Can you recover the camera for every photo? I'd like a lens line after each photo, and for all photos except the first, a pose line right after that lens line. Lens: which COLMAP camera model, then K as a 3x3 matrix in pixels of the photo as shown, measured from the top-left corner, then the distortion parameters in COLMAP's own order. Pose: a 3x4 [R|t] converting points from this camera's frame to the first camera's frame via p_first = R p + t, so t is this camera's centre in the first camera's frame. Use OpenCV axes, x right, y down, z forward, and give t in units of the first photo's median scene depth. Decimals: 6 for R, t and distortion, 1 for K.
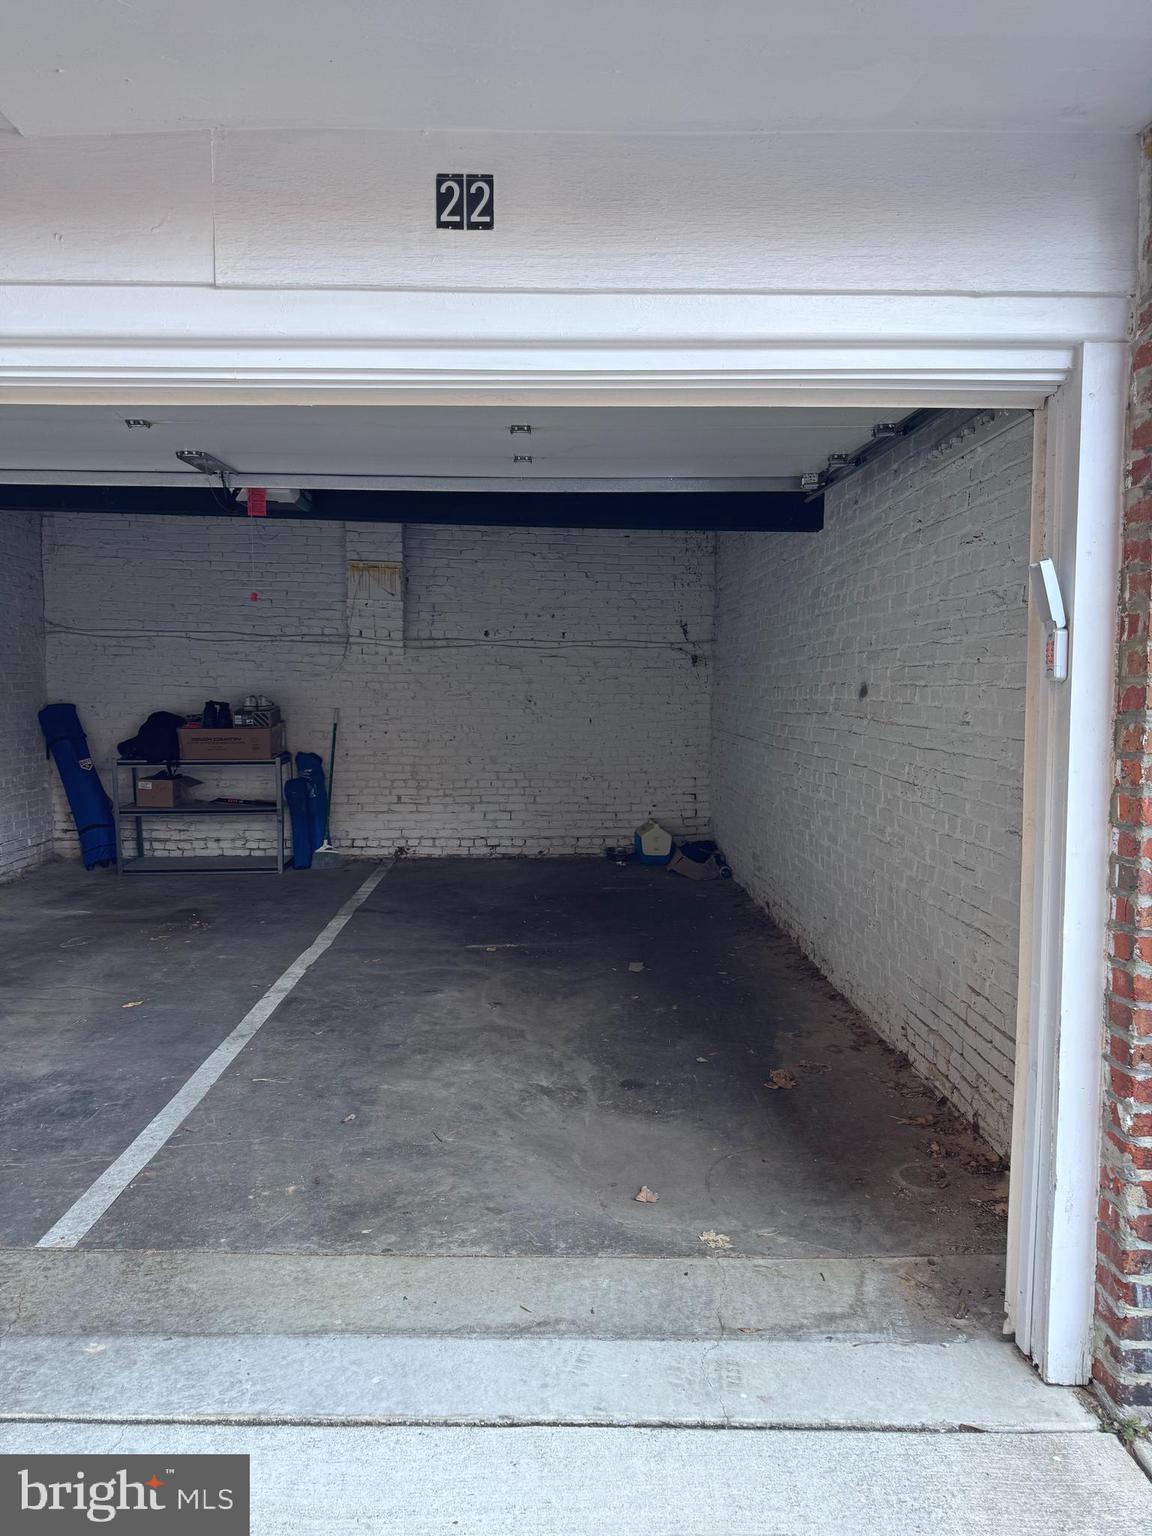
lens RADIAL K [[1087.6, 0, 576.0], [0, 1087.6, 768.0], [0, 0, 1]] dist [0.095182, -0.124670]
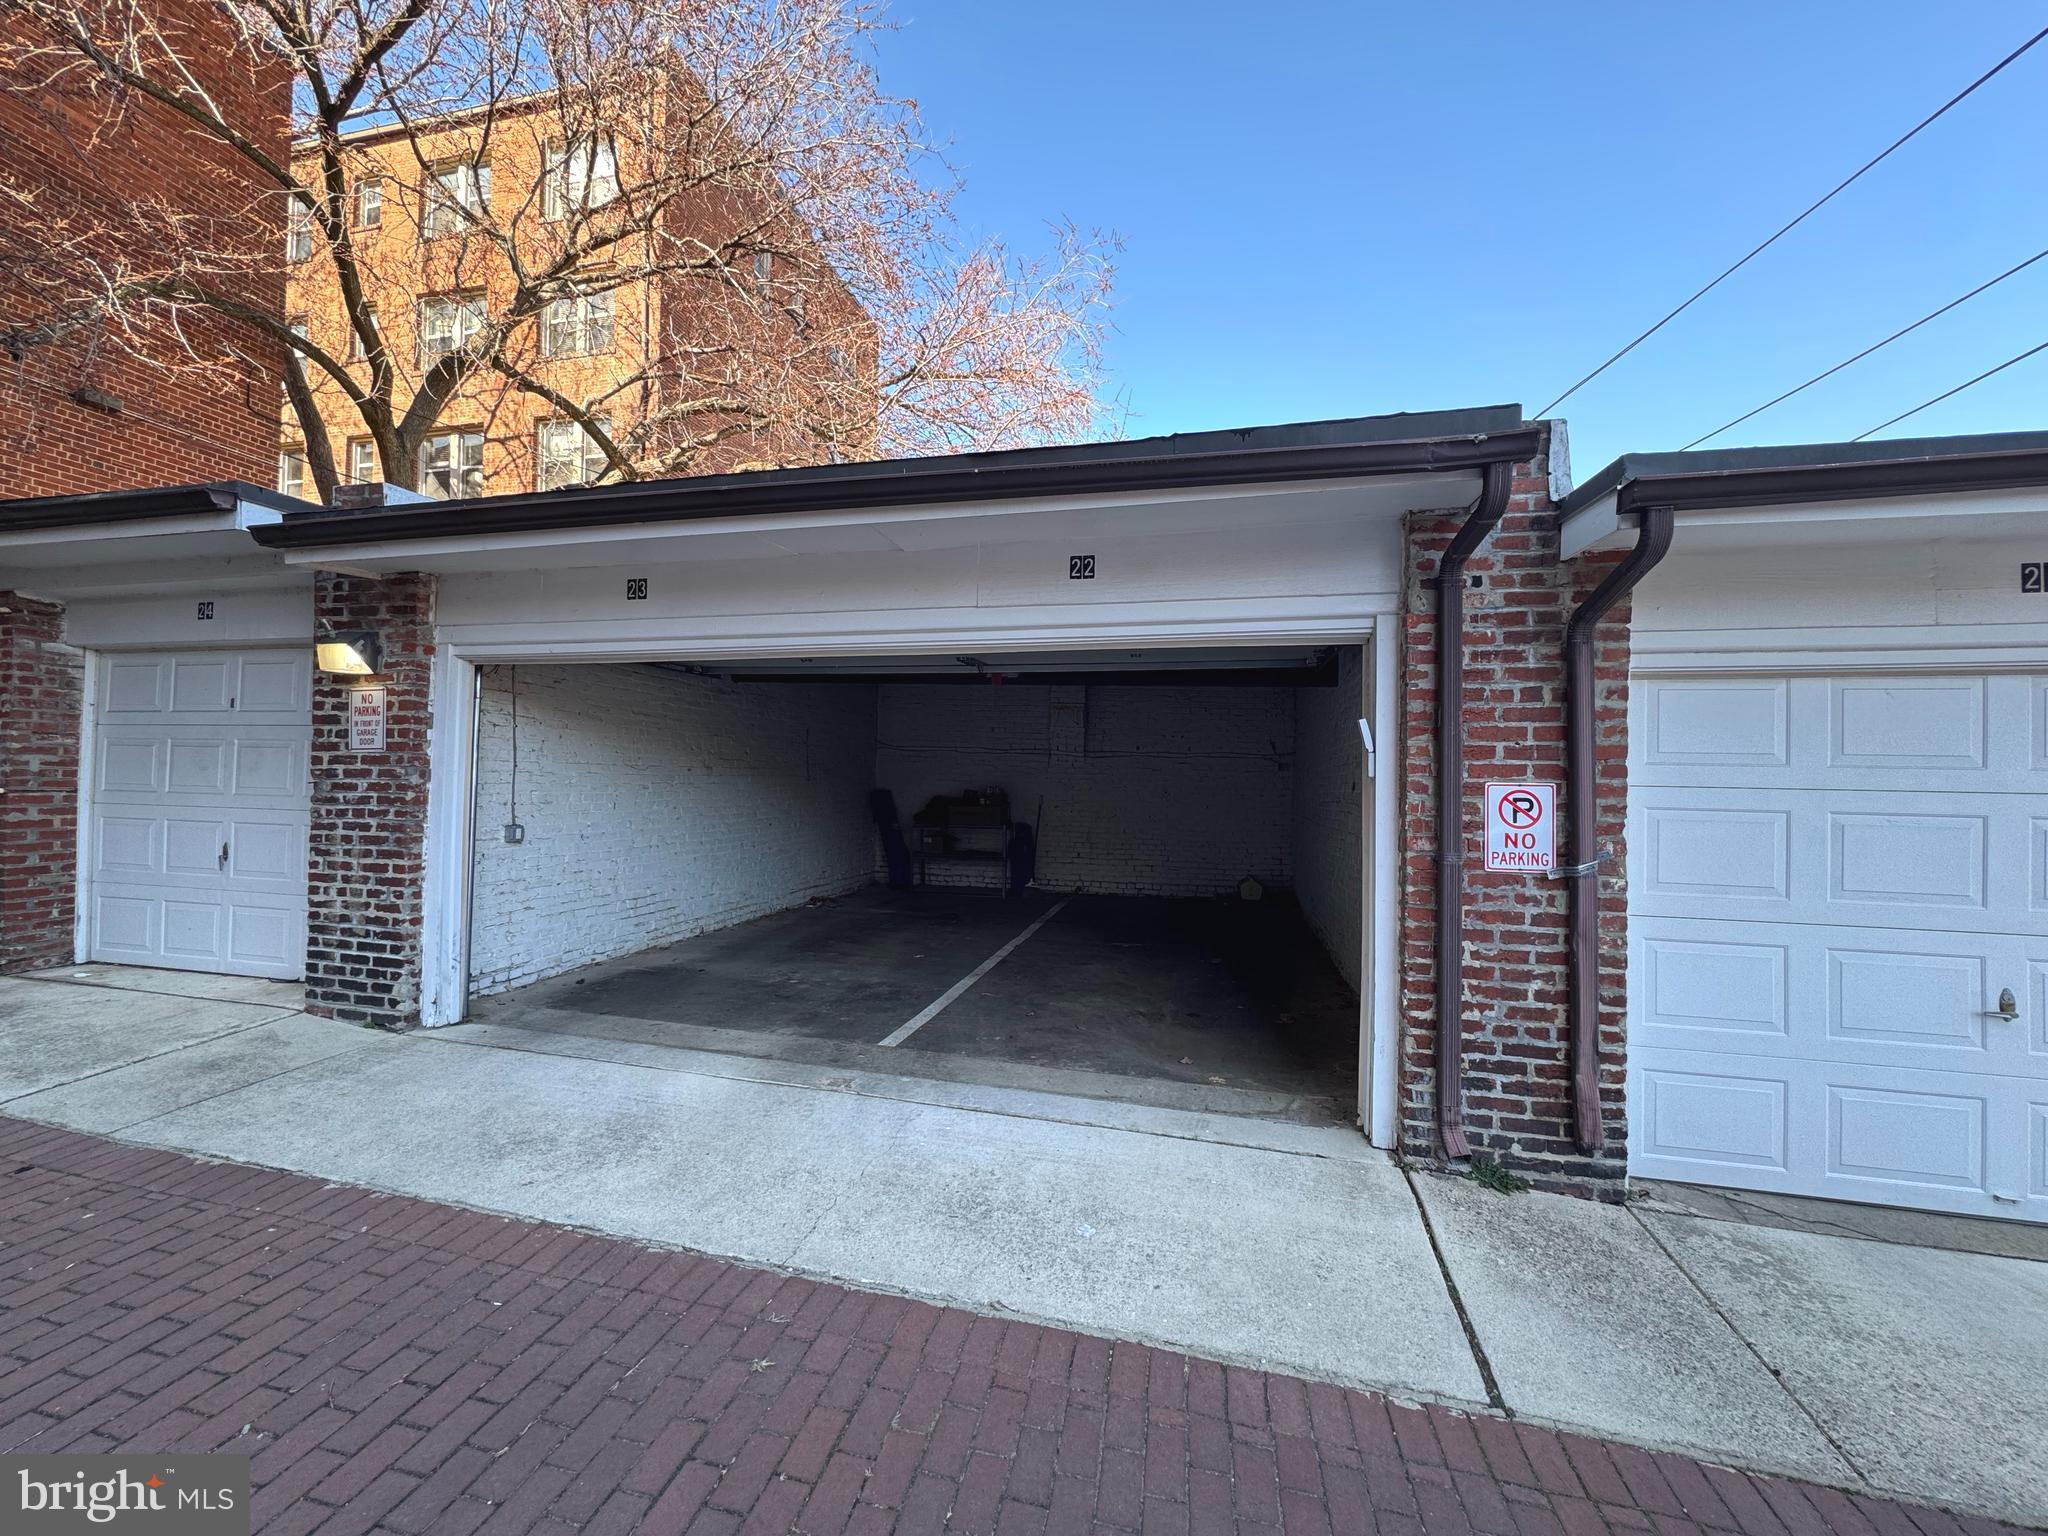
lens RADIAL K [[813.9, 0, 1024.0], [0, 813.9, 768.0], [0, 0, 1]] dist [-0.000103, -0.000019]
pose [[0.968669, 0.010943, -0.248114, 0.122281], [-0.034771, 0.995165, -0.091858, 0.038511], [0.245909, 0.097607, 0.964366, -0.369211]]
